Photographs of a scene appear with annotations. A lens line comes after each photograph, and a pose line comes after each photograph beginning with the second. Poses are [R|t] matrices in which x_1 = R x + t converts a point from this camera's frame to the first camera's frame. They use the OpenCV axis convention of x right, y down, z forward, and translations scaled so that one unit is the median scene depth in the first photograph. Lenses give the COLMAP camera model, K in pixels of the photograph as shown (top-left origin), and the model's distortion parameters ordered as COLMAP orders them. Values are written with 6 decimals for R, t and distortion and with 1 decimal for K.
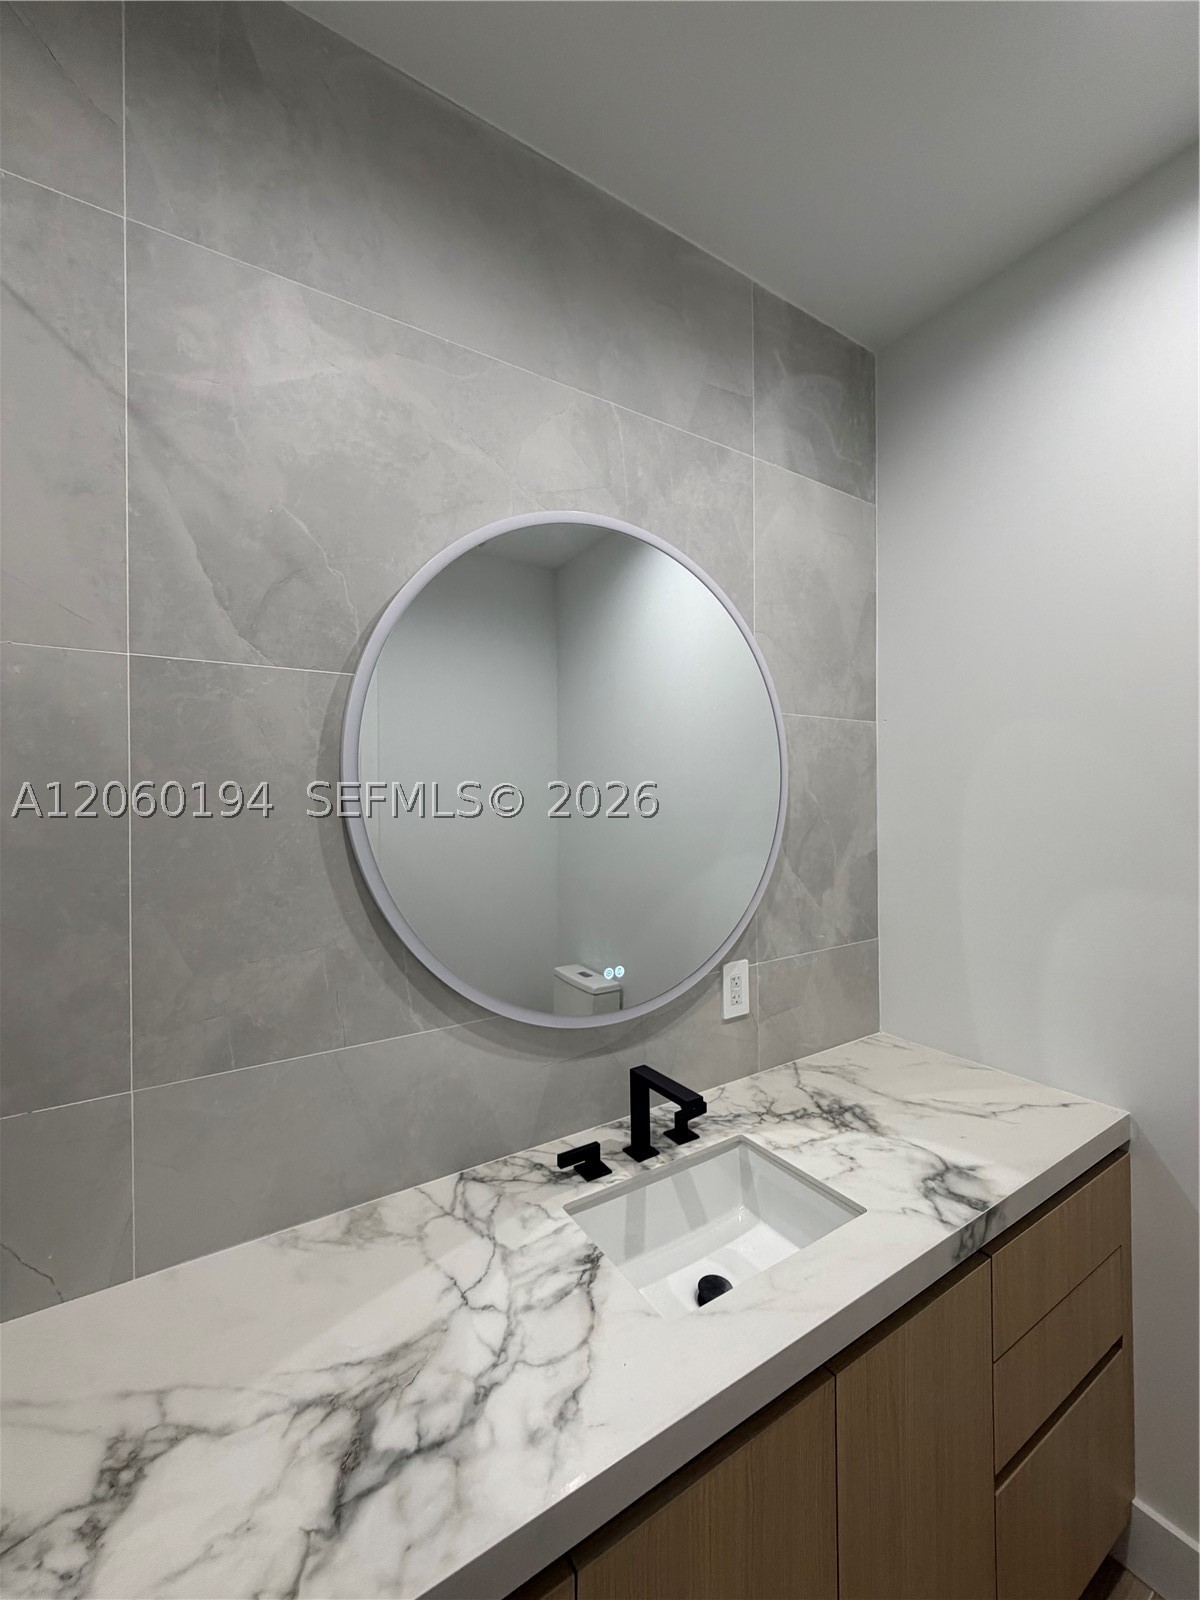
lens RADIAL K [[638.7, 0, 599.8], [0, 638.7, 797.4], [0, 0, 1]] dist [0.001648, 0.000362]
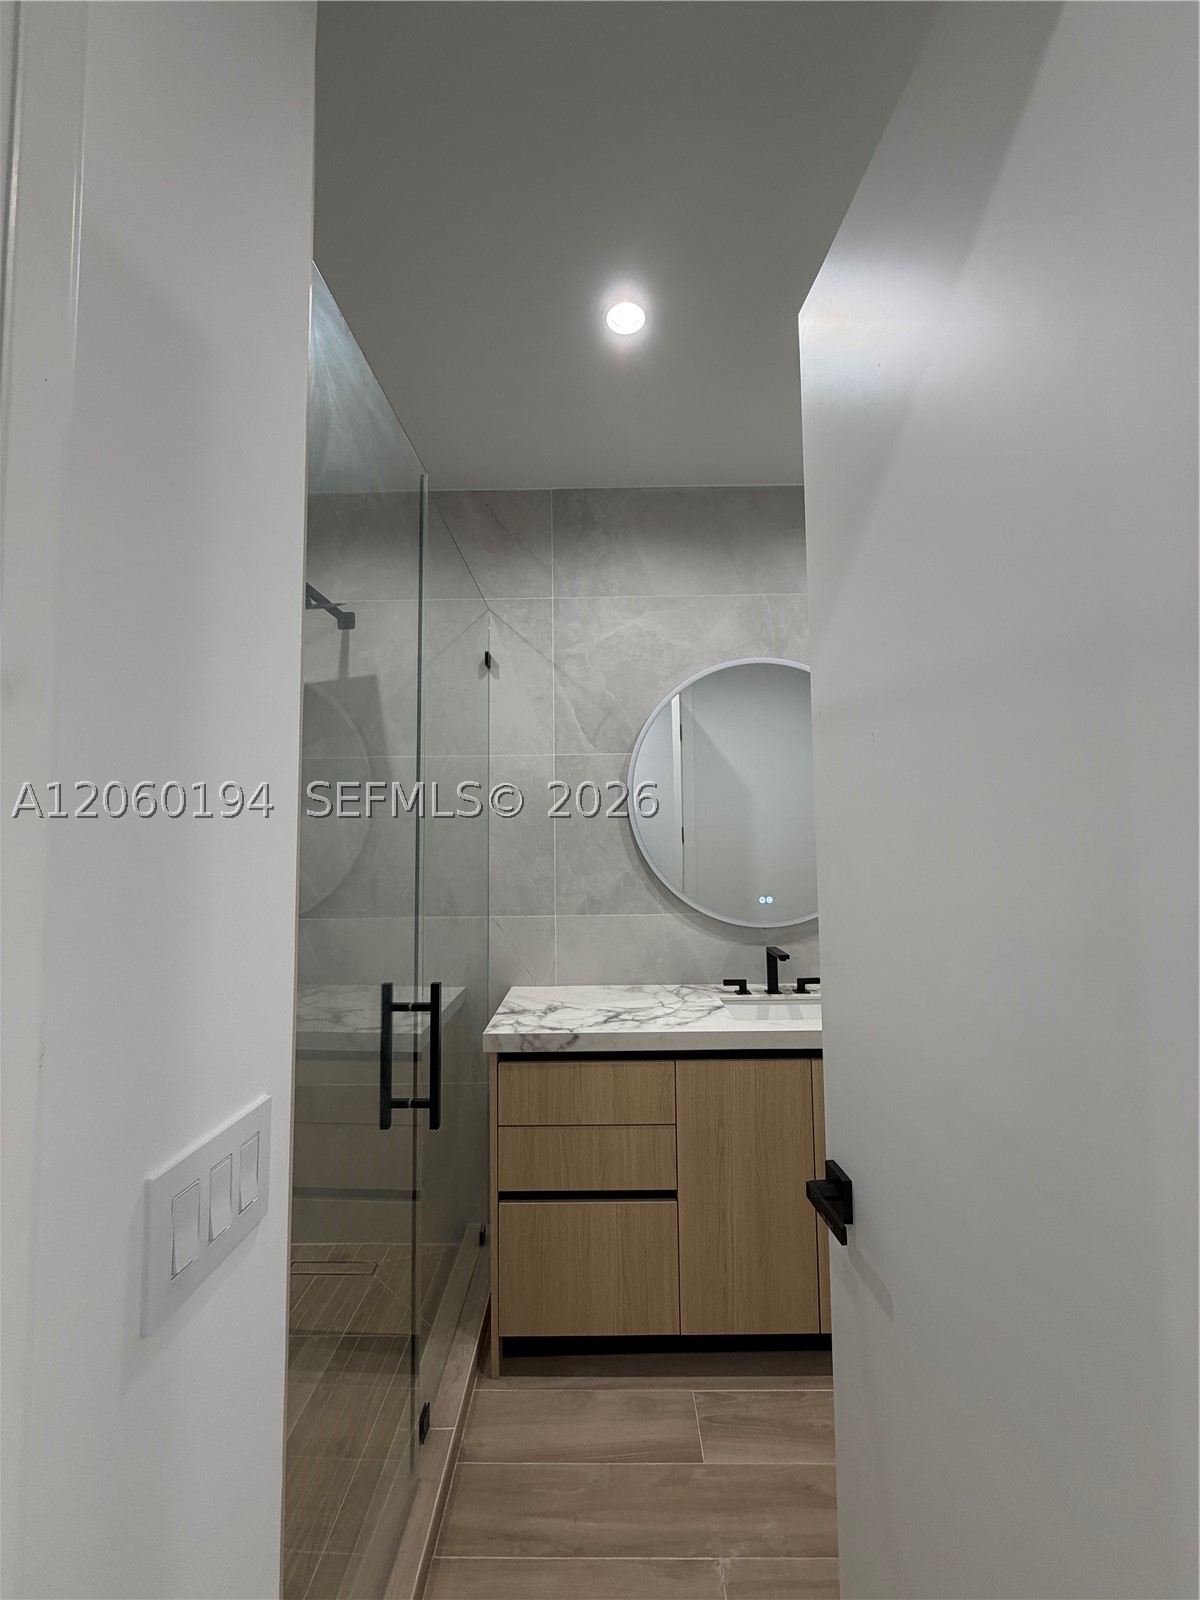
lens RADIAL K [[638.7, 0, 600.6], [0, 638.7, 802.8], [0, 0, 1]] dist [0.001648, 0.000362]
pose [[0.836336, -0.035519, -0.547066, 0.840862], [0.006917, 0.998503, -0.054256, 0.118514], [0.548174, 0.041592, 0.835329, -1.068112]]
